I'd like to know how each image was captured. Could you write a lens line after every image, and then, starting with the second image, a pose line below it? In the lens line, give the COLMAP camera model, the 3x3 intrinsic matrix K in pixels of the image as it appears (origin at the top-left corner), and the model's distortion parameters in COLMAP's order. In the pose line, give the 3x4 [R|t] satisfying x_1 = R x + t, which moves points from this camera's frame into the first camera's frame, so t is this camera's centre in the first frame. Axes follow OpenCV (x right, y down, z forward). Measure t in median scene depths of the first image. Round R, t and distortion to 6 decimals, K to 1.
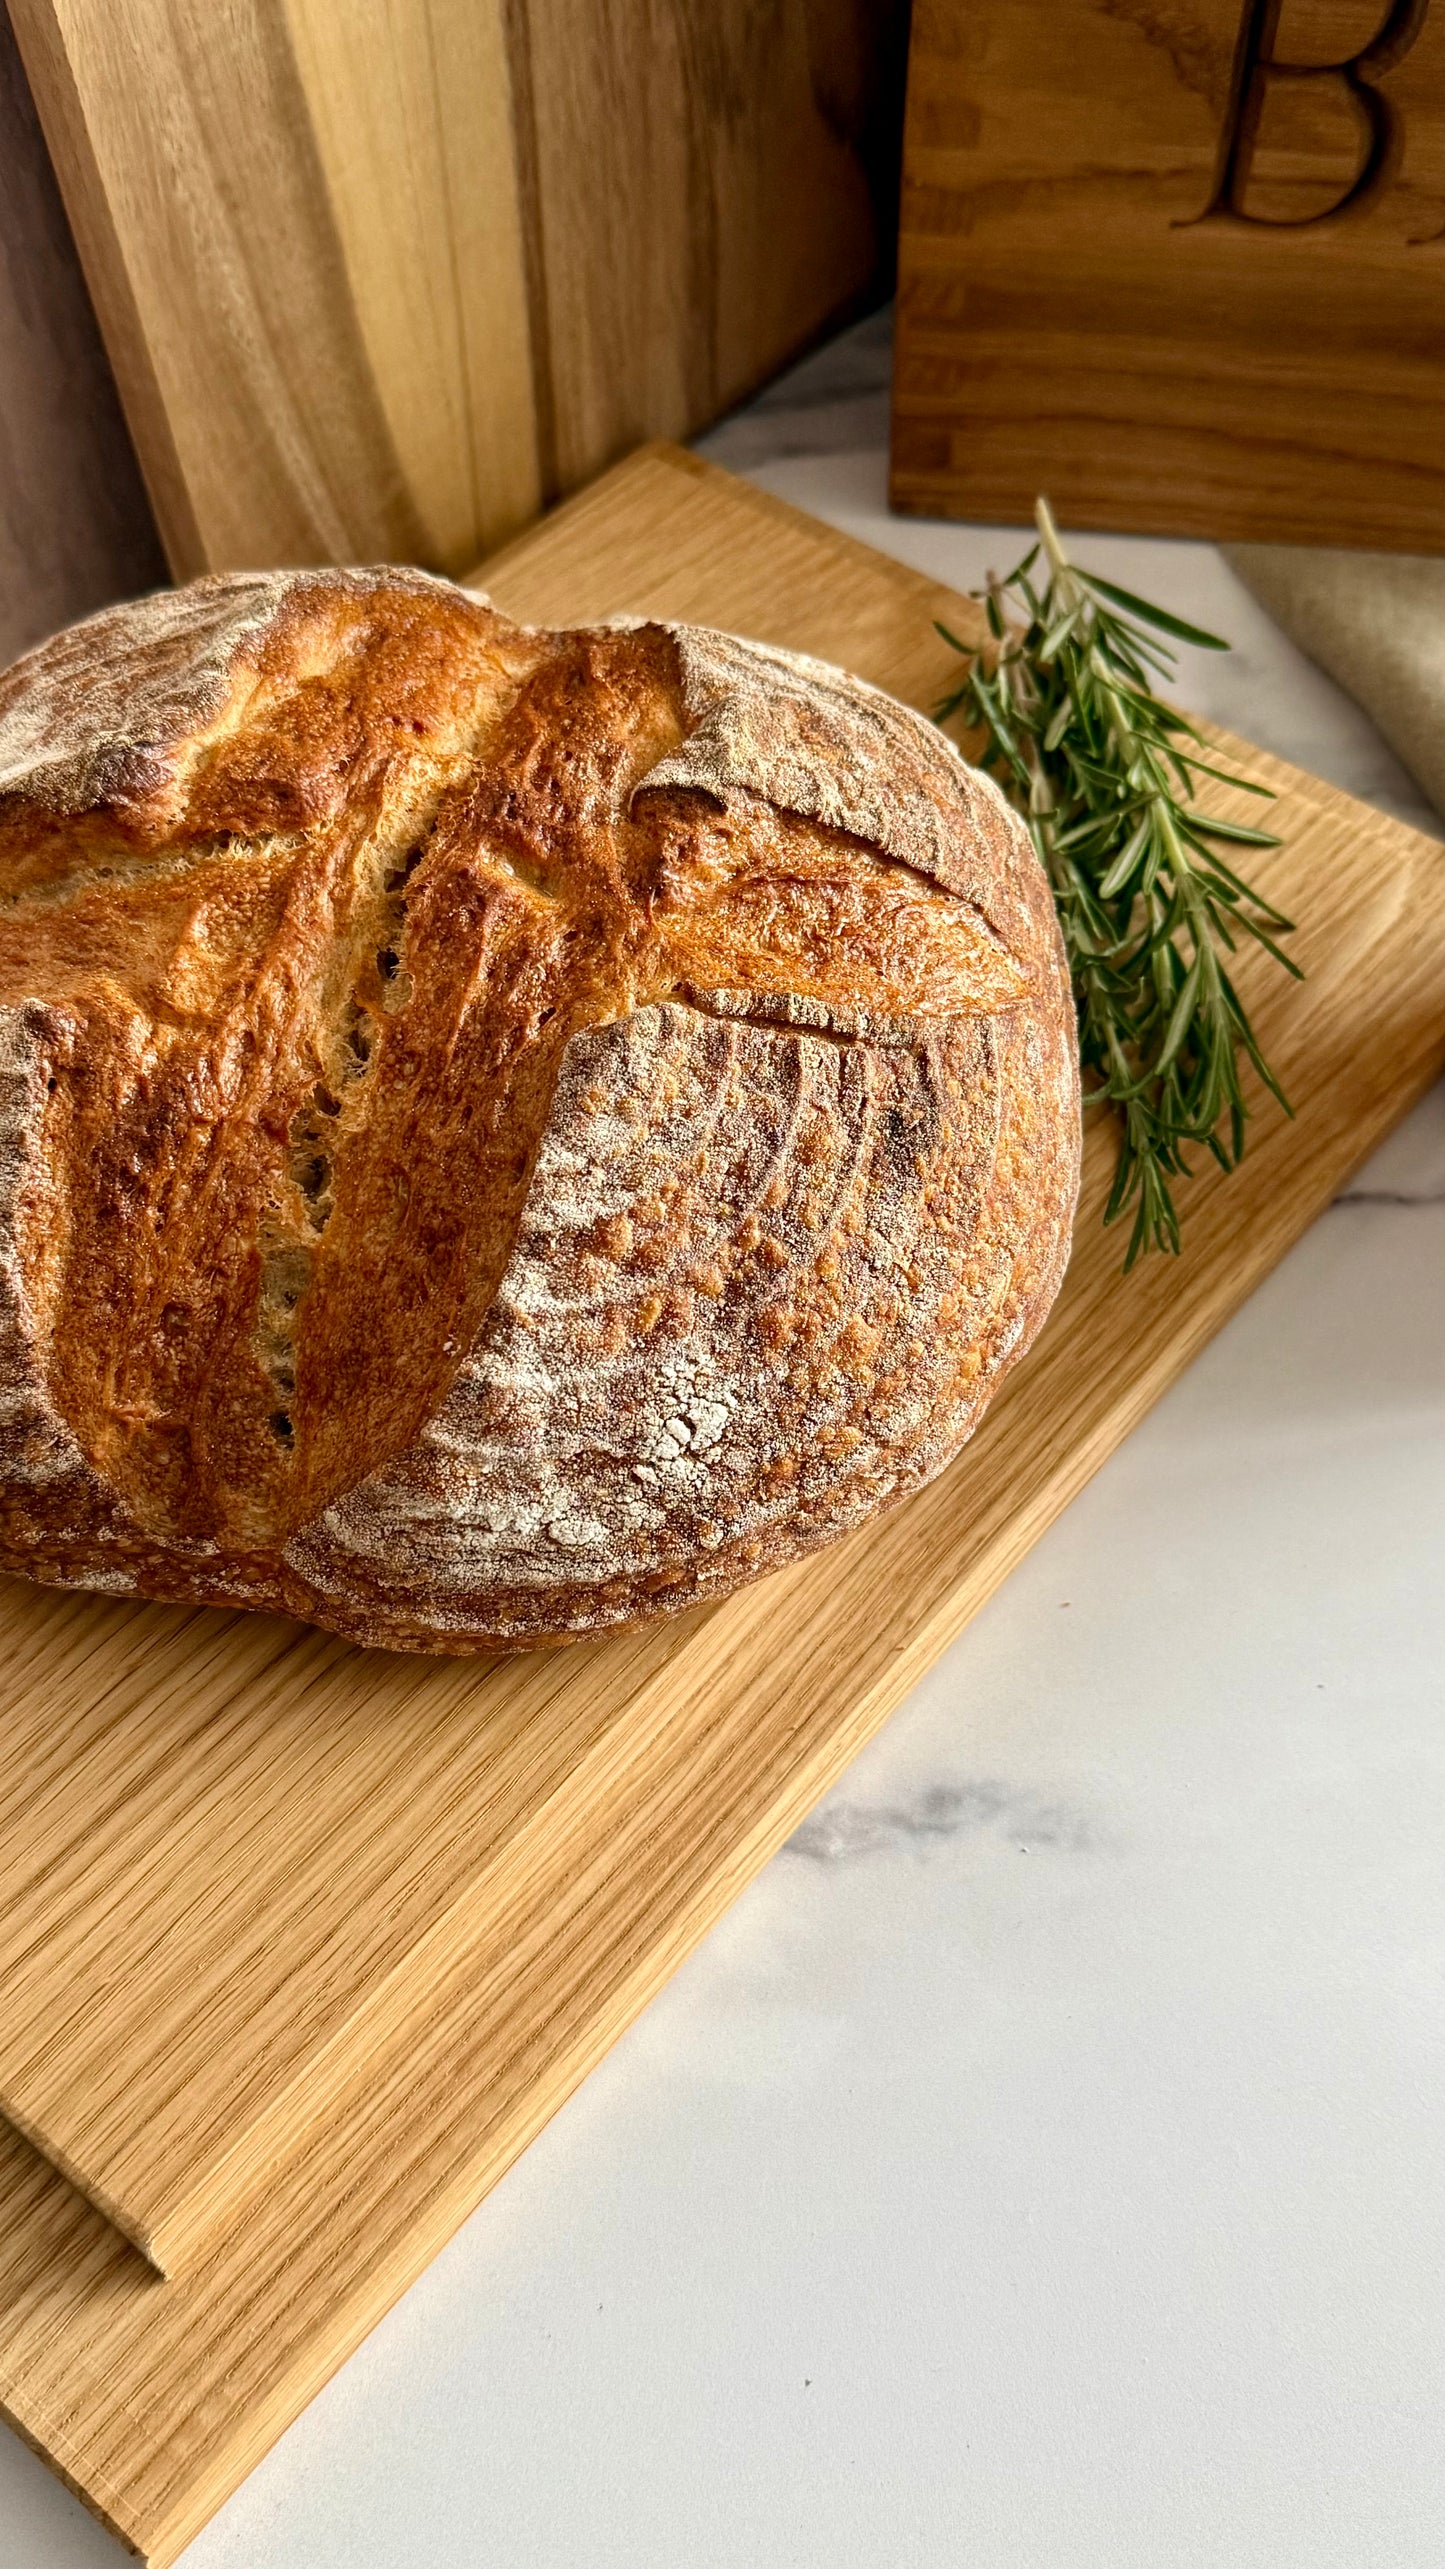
lens RADIAL K [[2386.9, 0, 707.5], [0, 2386.9, 1249.4], [0, 0, 1]] dist [0.071074, -0.166966]
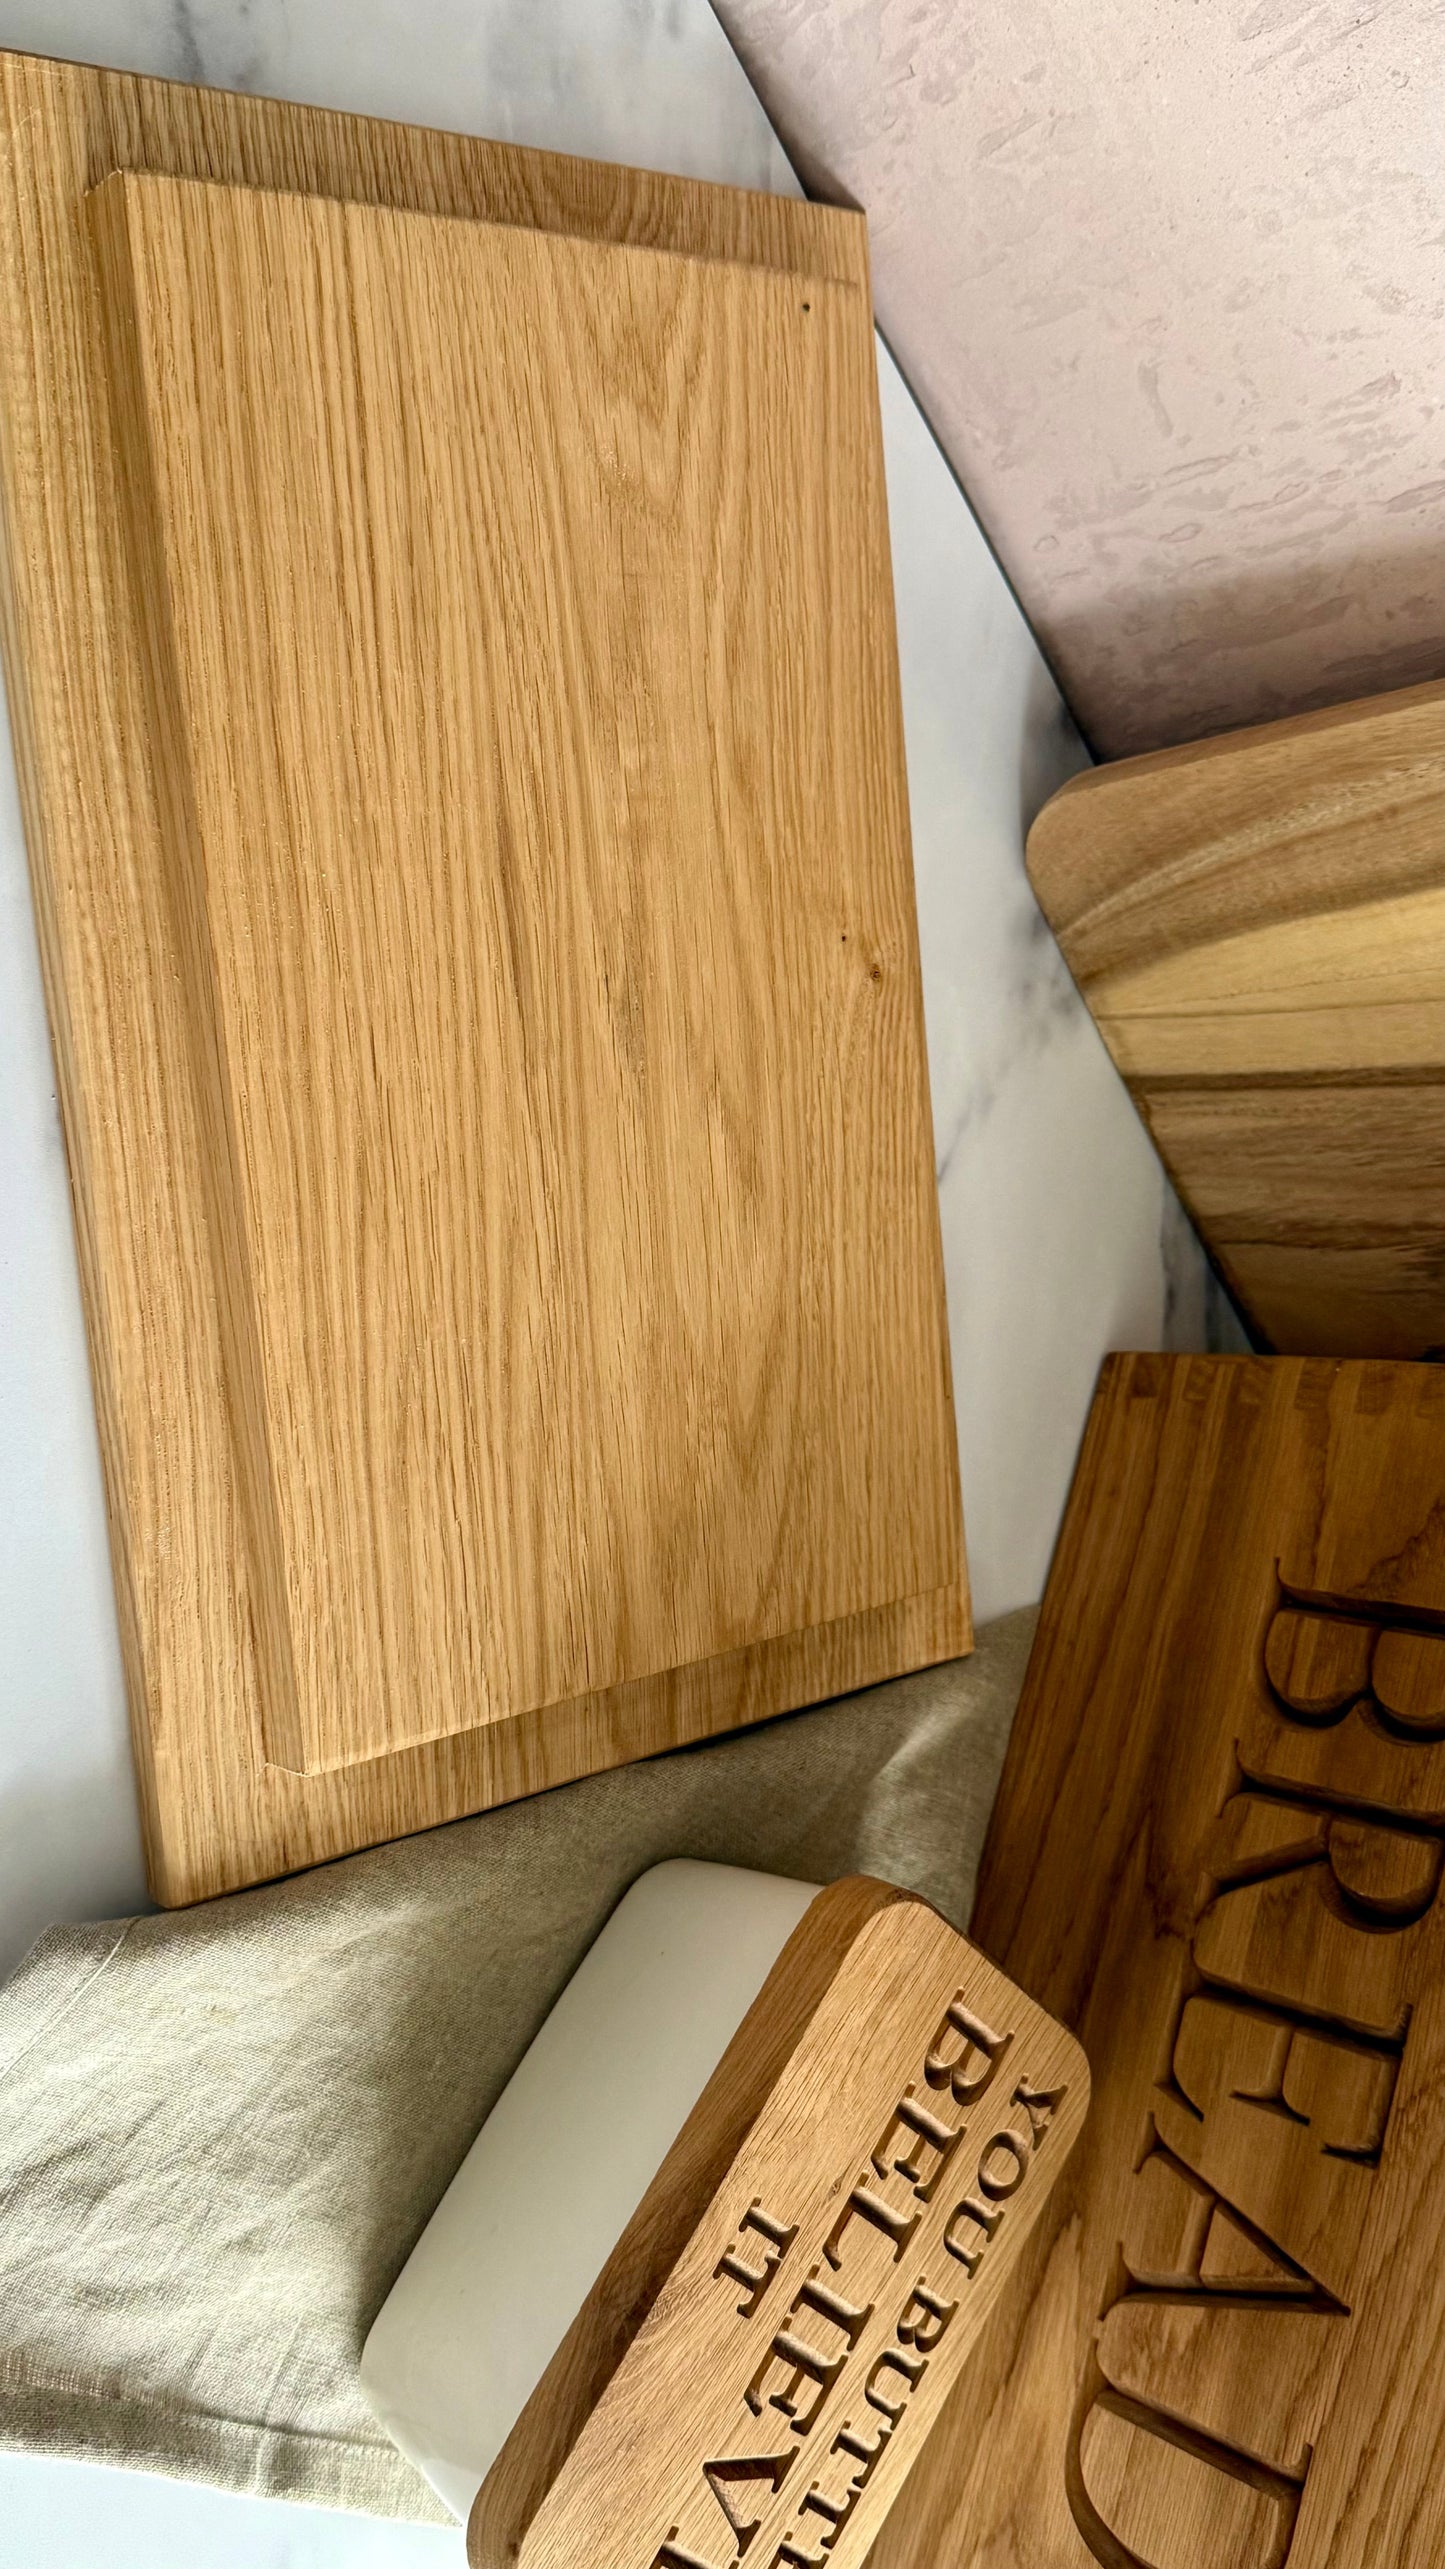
lens RADIAL K [[2292.1, 0, 713.7], [0, 2292.1, 1289.3], [0, 0, 1]] dist [0.164975, -0.392924]
pose [[-0.175840, 0.978954, -0.103587, 0.240251], [-0.982829, -0.180559, -0.038020, -0.061045], [-0.055923, 0.095123, 0.993893, -0.225594]]
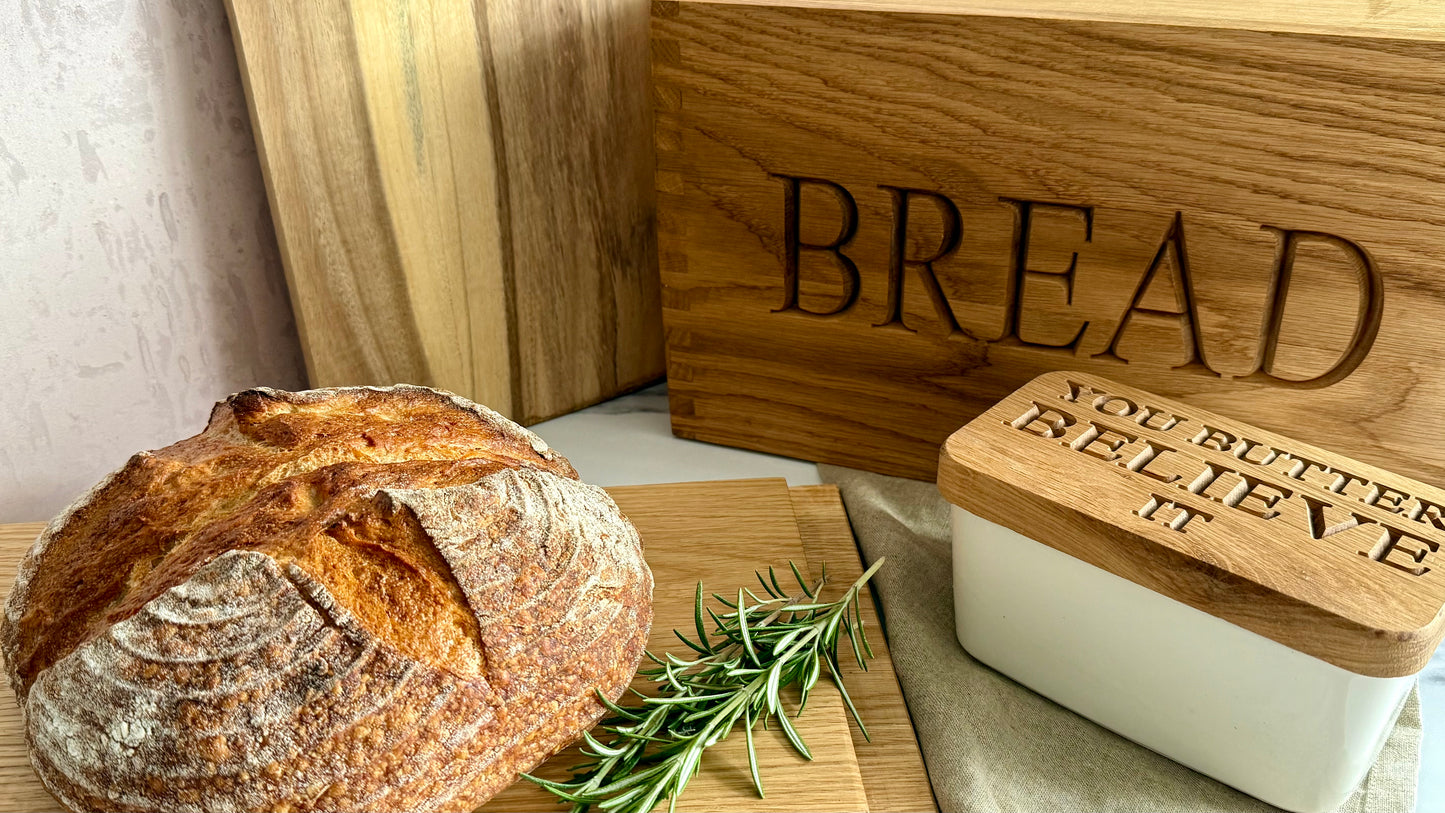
lens RADIAL K [[1289.3, 0, 723.3], [0, 1289.3, 416.6], [0, 0, 1]] dist [0.164975, -0.392924]
pose [[0.968608, 0.105464, -0.225113, 0.444873], [-0.191915, 0.892816, -0.407490, 0.165544], [0.158009, 0.437901, 0.885029, -0.029705]]
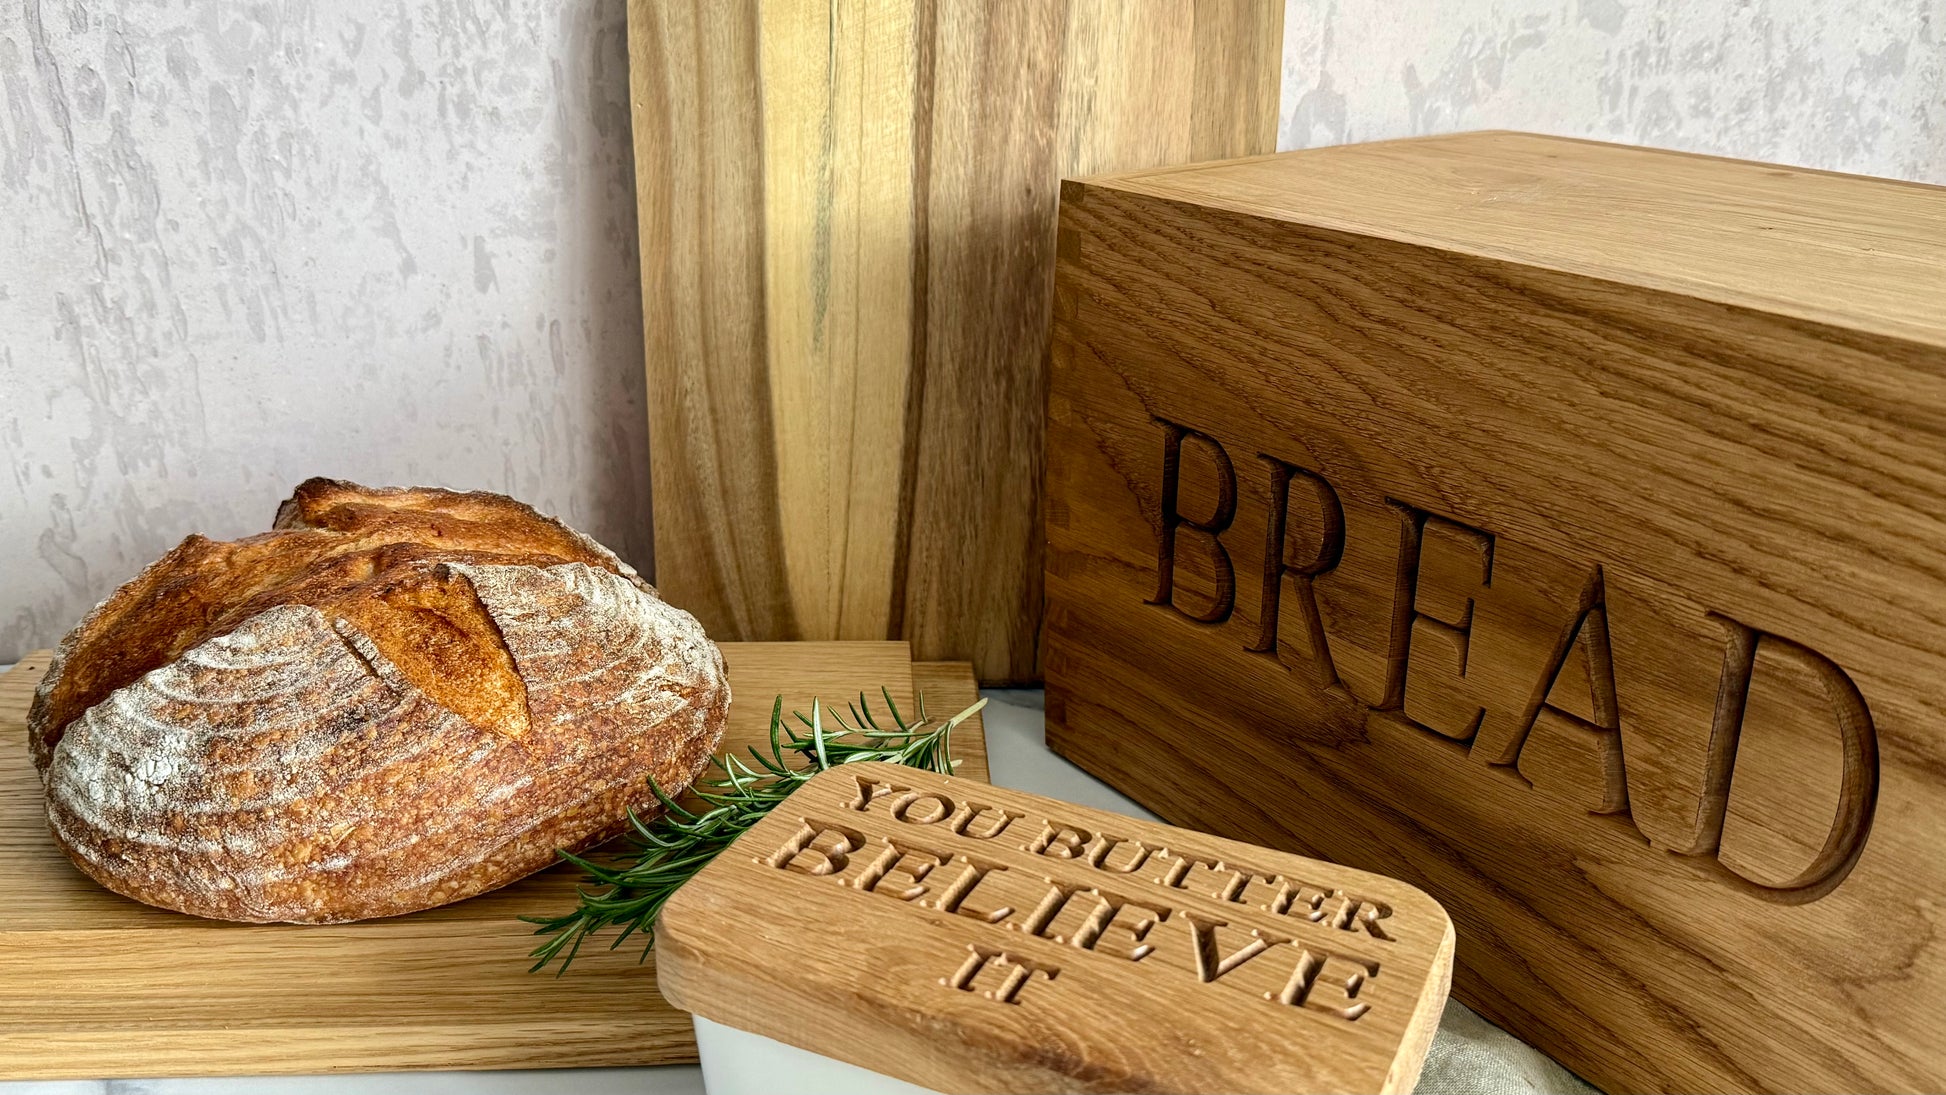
lens RADIAL K [[1736.3, 0, 974.0], [0, 1736.3, 561.1], [0, 0, 1]] dist [0.164975, -0.392924]
pose [[0.682078, 0.268976, -0.680016, 0.947434], [-0.603453, 0.732269, -0.315638, 0.001215], [0.413056, 0.625647, 0.661779, 0.148305]]
